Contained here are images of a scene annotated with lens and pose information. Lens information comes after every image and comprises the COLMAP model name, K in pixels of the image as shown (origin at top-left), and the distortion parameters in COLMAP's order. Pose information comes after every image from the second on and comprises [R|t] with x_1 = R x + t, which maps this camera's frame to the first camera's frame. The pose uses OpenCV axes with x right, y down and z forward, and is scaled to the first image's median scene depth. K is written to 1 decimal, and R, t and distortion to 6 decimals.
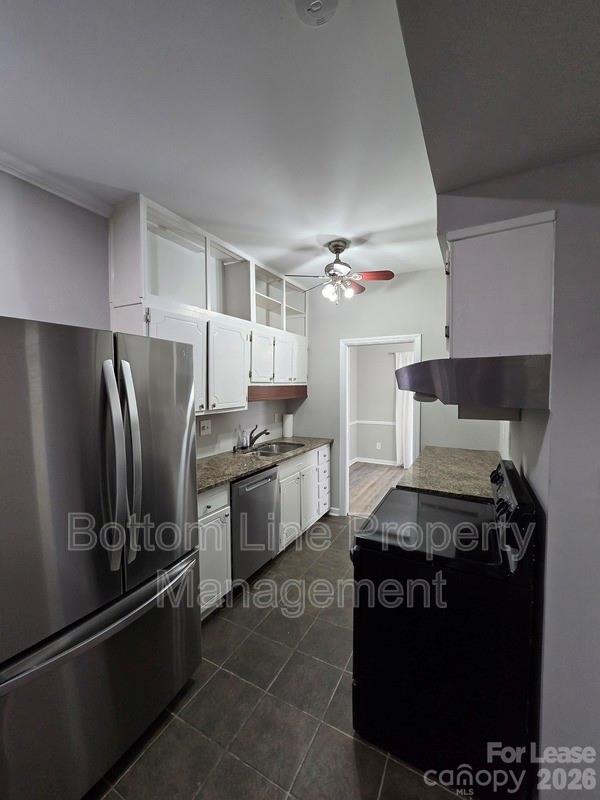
lens RADIAL K [[334.5, 0, 297.5], [0, 334.5, 399.7], [0, 0, 1]] dist [0.005634, 0.000021]
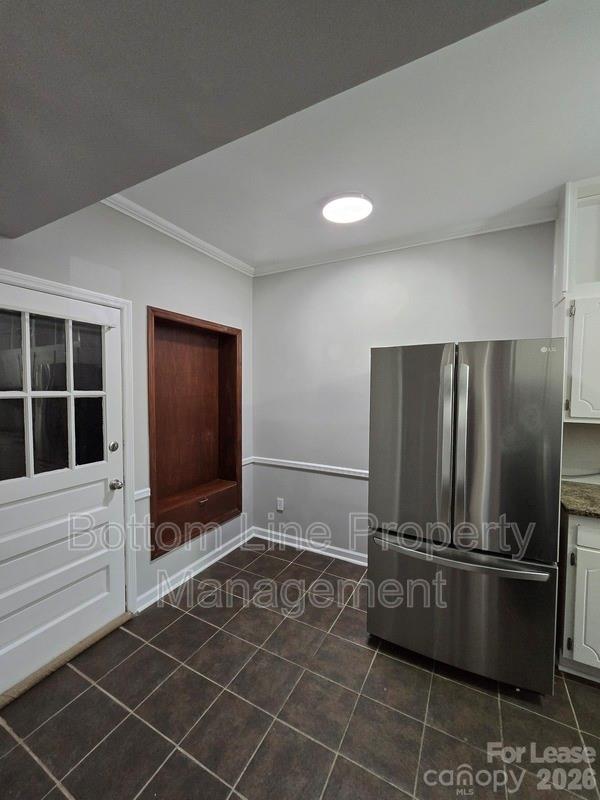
lens RADIAL K [[325.2, 0, 297.5], [0, 325.2, 401.1], [0, 0, 1]] dist [-0.001412, 0.000002]
pose [[0.001546, 0.045489, -0.998964, 0.291548], [-0.032187, 0.998450, 0.045416, -0.007689], [0.999481, 0.032083, 0.003008, 0.156081]]
